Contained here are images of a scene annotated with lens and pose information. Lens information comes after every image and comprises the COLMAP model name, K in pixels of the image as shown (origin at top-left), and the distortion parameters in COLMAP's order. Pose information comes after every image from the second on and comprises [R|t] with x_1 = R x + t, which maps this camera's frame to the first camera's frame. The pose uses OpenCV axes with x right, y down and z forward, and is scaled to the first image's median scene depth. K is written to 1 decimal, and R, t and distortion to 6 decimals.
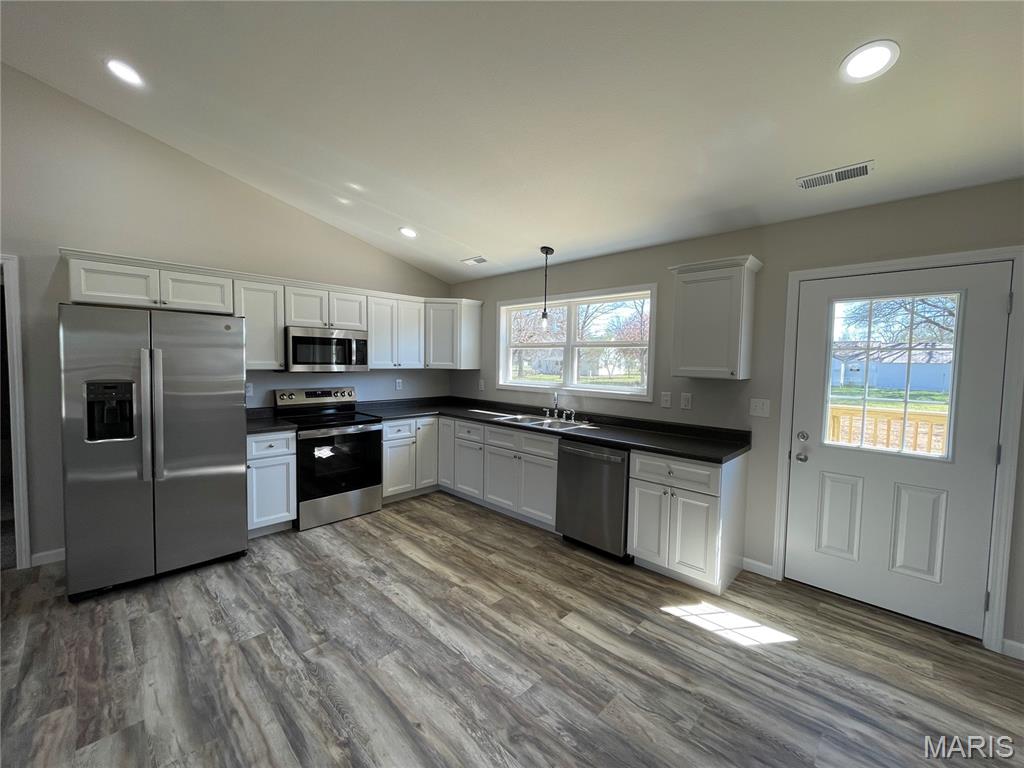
lens RADIAL K [[411.7, 0, 513.8], [0, 411.7, 381.9], [0, 0, 1]] dist [-0.002555, 0.000010]
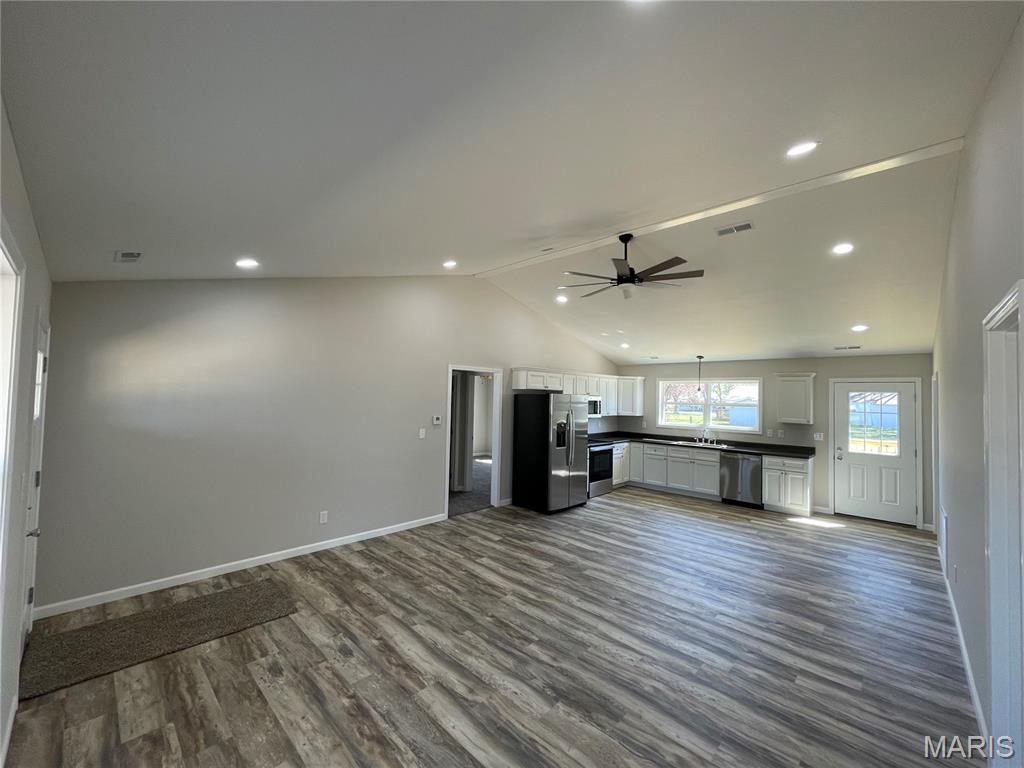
lens RADIAL K [[411.7, 0, 513.8], [0, 411.7, 381.9], [0, 0, 1]] dist [-0.002555, 0.000010]
pose [[0.999949, 0.006669, 0.007641, -1.033896], [-0.005962, 0.996007, -0.089070, -0.024002], [-0.008204, 0.089020, 0.995996, -1.190159]]
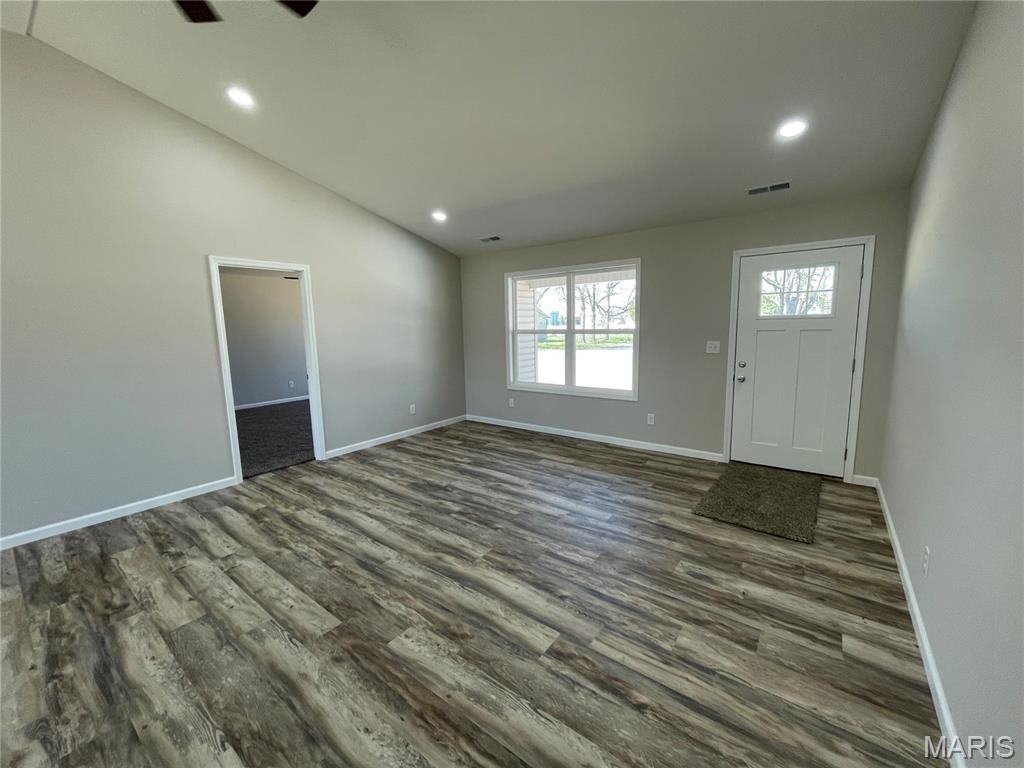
lens RADIAL K [[411.7, 0, 513.8], [0, 411.7, 381.9], [0, 0, 1]] dist [-0.002555, 0.000010]
pose [[-0.993045, 0.018860, -0.116212, -1.010752], [-0.003486, 0.981943, 0.189144, -0.051466], [0.117681, 0.188234, -0.975048, 0.770821]]
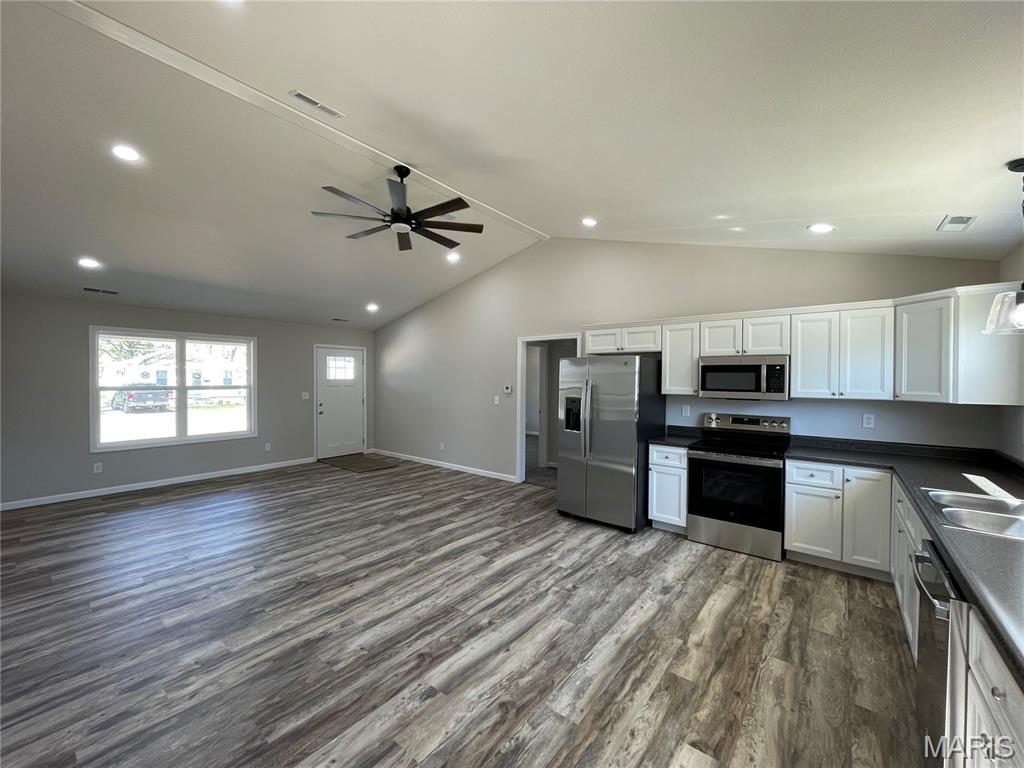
lens RADIAL K [[411.7, 0, 513.8], [0, 411.7, 381.9], [0, 0, 1]] dist [-0.002555, 0.000010]
pose [[0.094420, -0.007563, -0.995504, 0.627681], [-0.057583, 0.998255, -0.013046, -0.026476], [0.993866, 0.058556, 0.093820, 0.454897]]
